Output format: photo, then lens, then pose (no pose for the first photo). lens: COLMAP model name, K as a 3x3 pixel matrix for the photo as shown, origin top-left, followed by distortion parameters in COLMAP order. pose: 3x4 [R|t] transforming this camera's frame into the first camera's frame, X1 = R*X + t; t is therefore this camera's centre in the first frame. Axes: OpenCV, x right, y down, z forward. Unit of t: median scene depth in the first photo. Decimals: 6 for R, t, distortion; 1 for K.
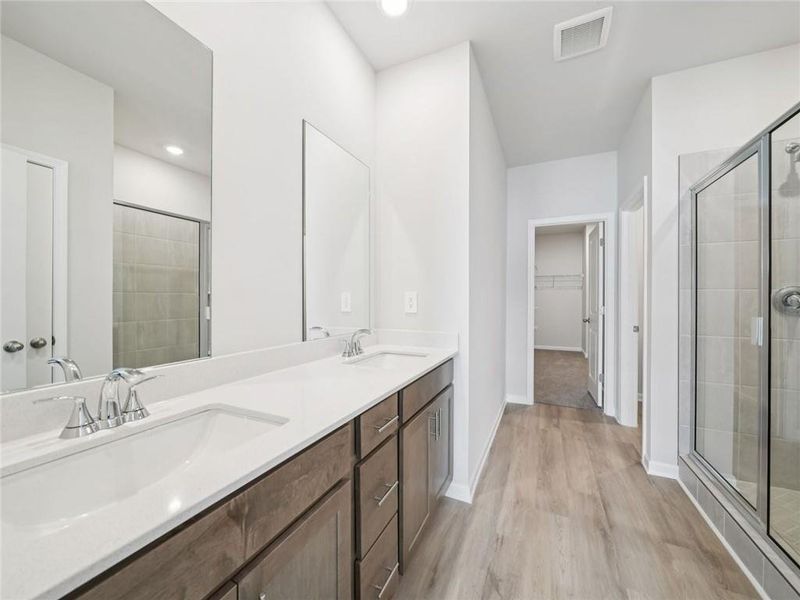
lens RADIAL K [[318.5, 0, 400.0], [0, 318.5, 300.0], [0, 0, 1]] dist [0.001436, 0.000374]
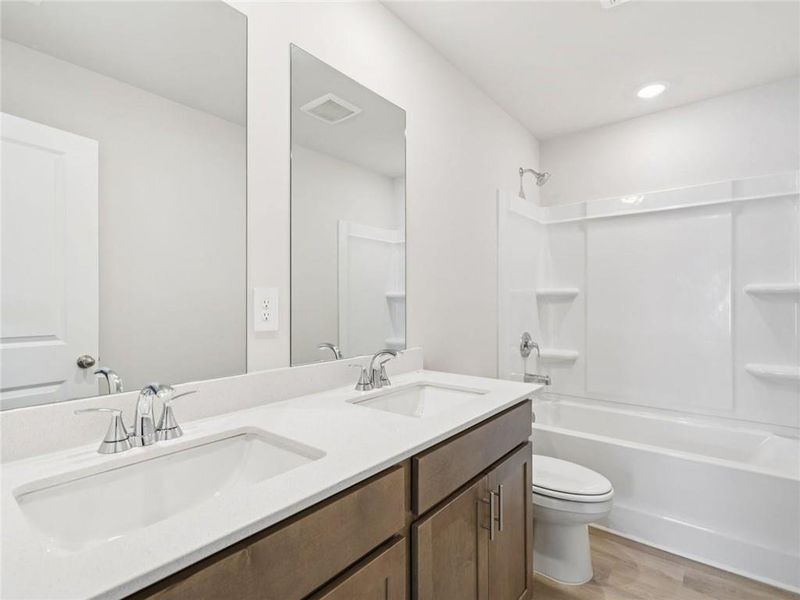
lens RADIAL K [[342.4, 0, 400.0], [0, 342.4, 300.0], [0, 0, 1]] dist [0.000360, -0.000563]
pose [[0.958792, -0.009515, -0.283948, 0.105374], [0.002123, 0.999651, -0.026327, 0.000005], [0.284099, 0.024639, 0.958478, 0.236392]]
